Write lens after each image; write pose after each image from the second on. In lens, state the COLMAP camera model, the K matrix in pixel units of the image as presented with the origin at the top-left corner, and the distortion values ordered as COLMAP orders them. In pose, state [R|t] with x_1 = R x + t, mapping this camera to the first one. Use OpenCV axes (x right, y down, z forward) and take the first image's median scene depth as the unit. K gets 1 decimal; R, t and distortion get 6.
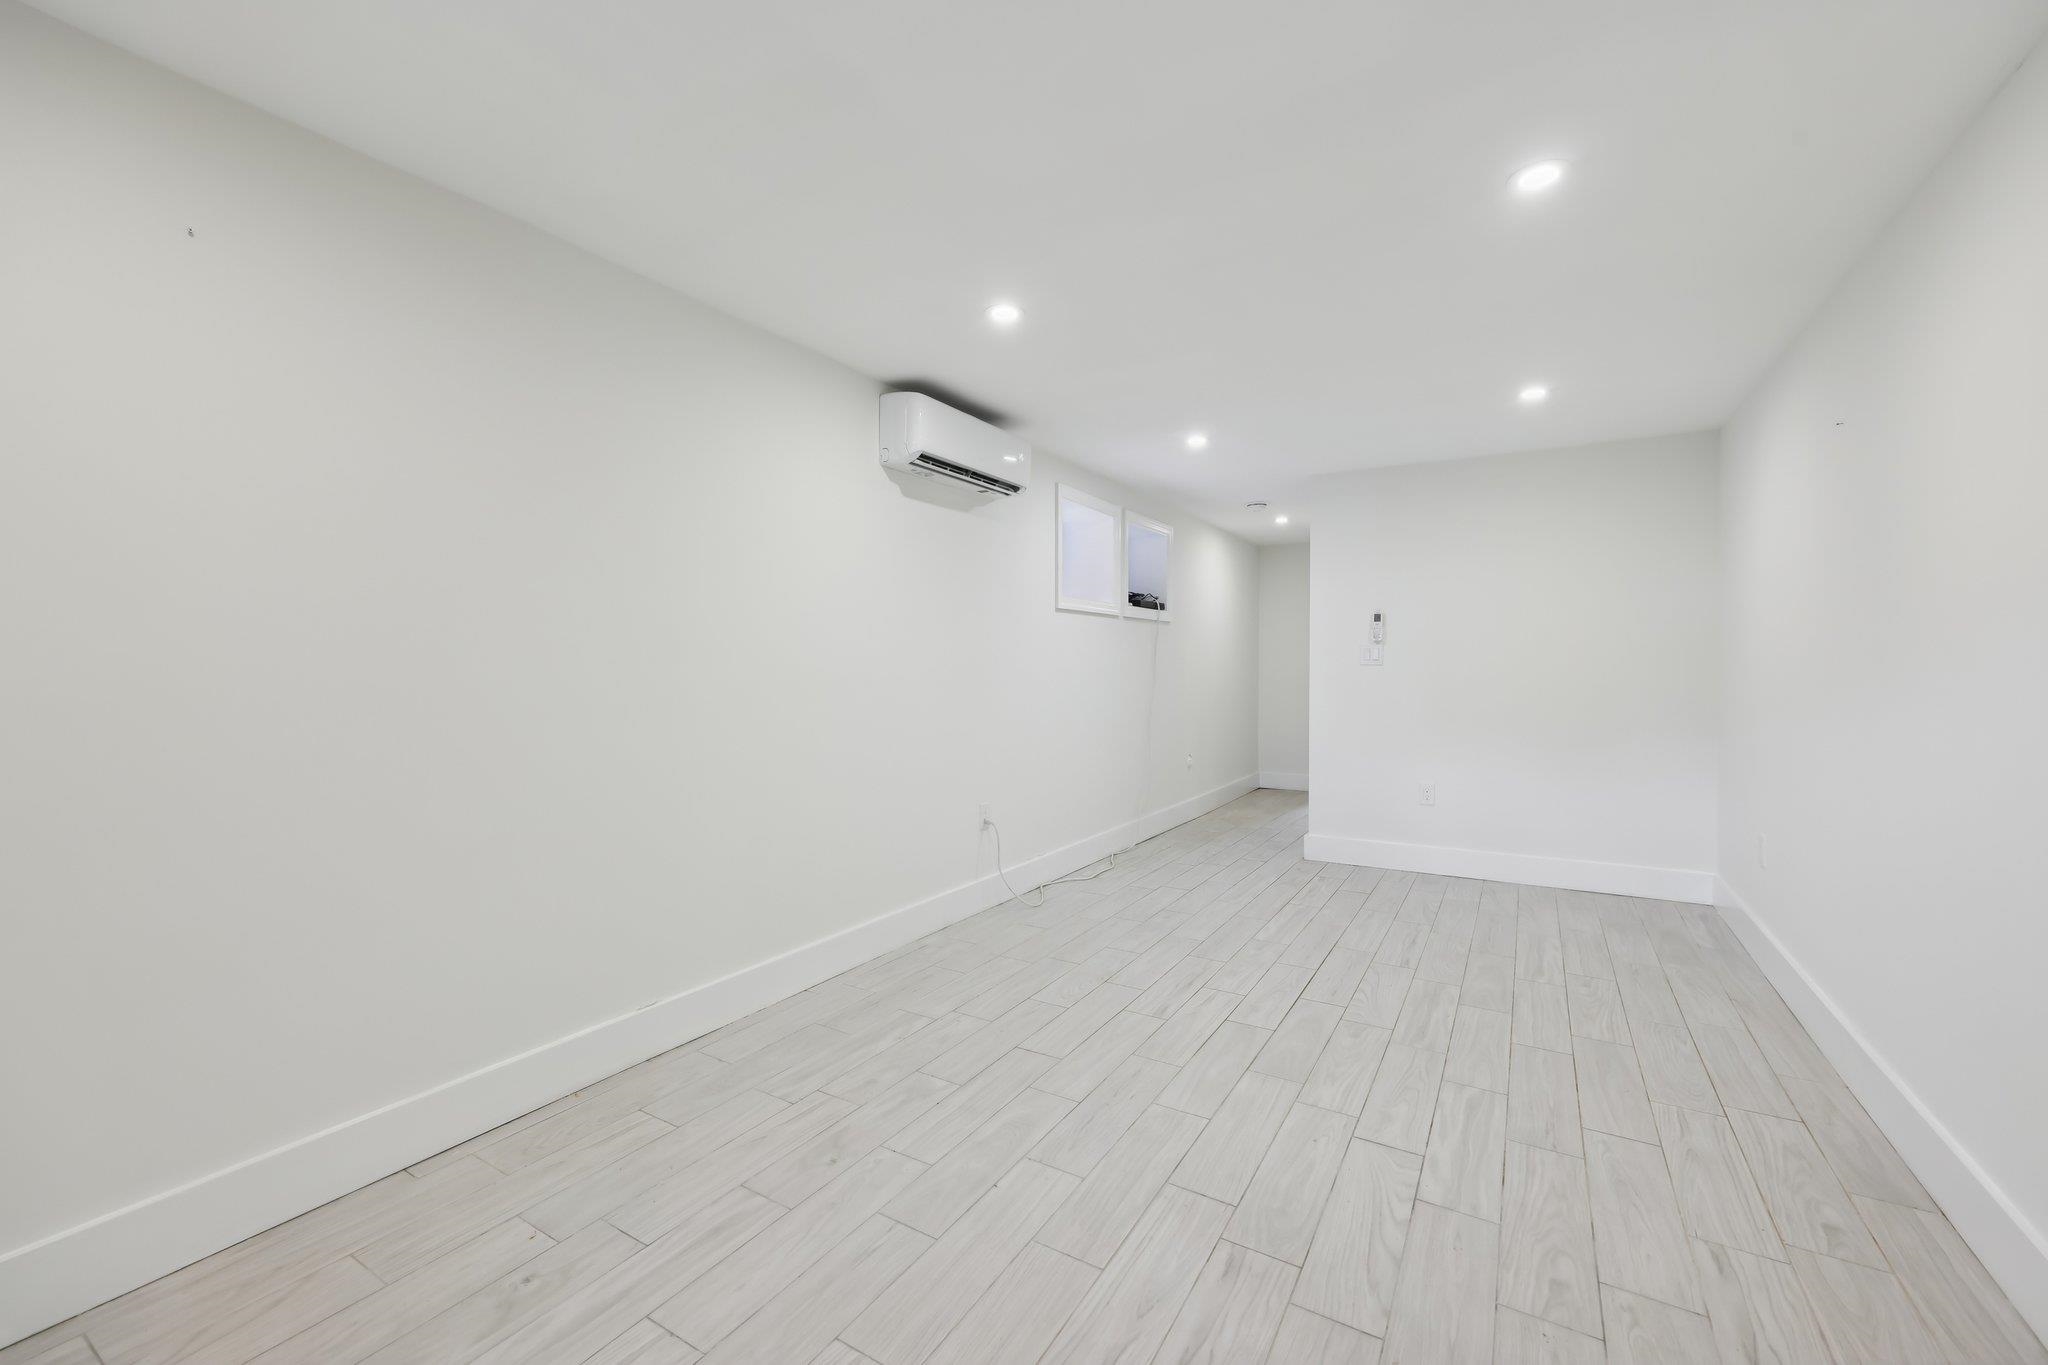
lens RADIAL K [[824.7, 0, 1032.5], [0, 824.7, 686.2], [0, 0, 1]] dist [0.000085, 0.000185]
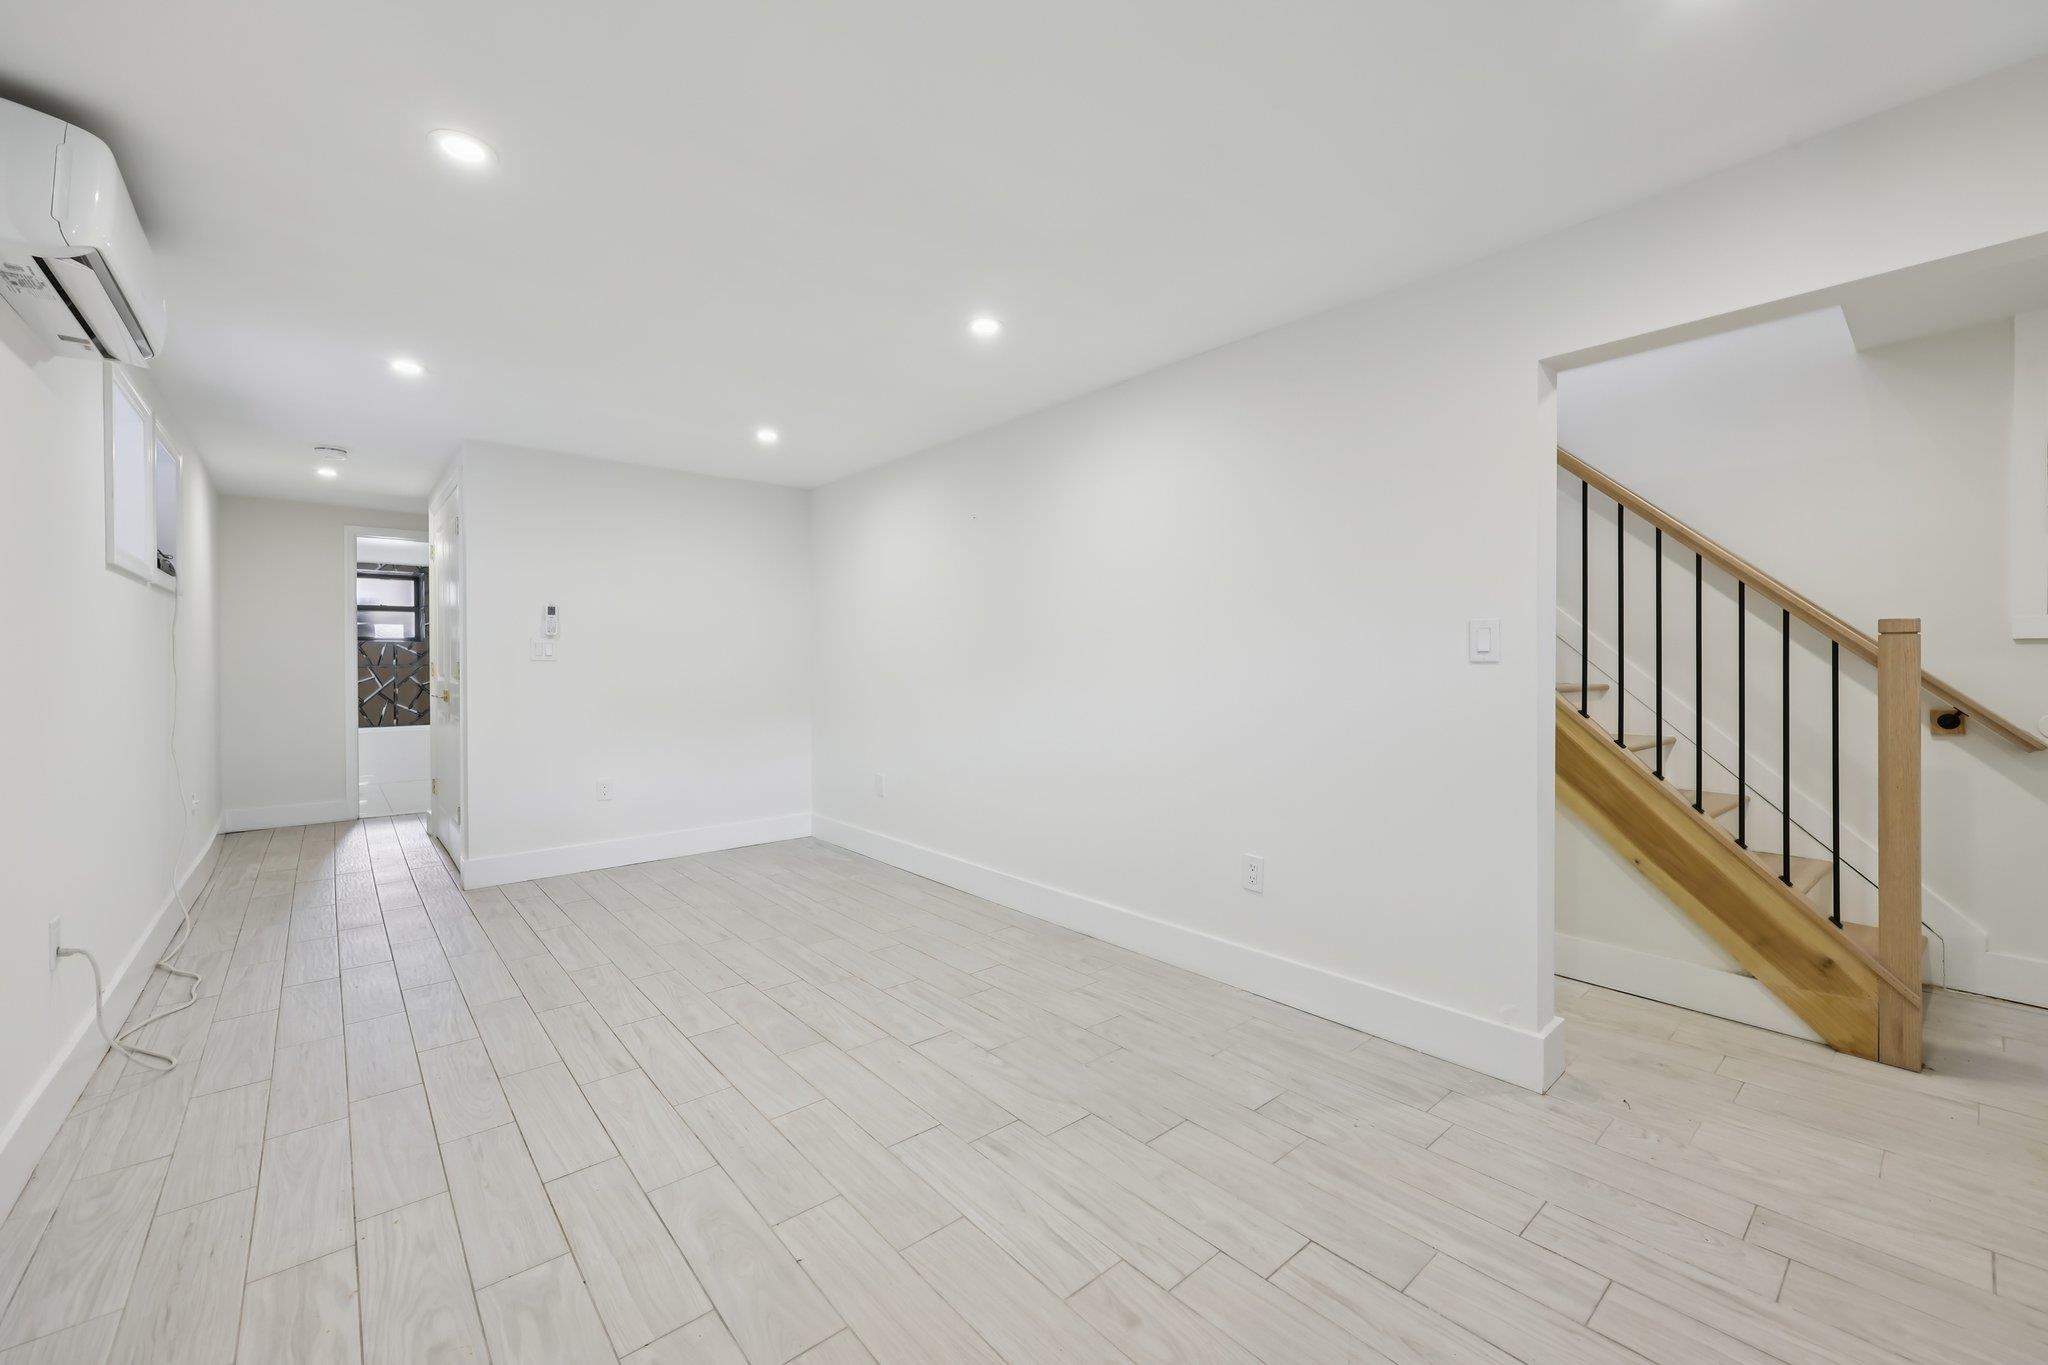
lens RADIAL K [[825.3, 0, 1031.3], [0, 825.3, 671.2], [0, 0, 1]] dist [-0.000227, 0.000228]
pose [[0.309732, -0.010718, 0.950764, -0.516883], [0.026806, 0.999637, 0.002536, -0.002689], [-0.950446, 0.024701, 0.309907, 0.322010]]
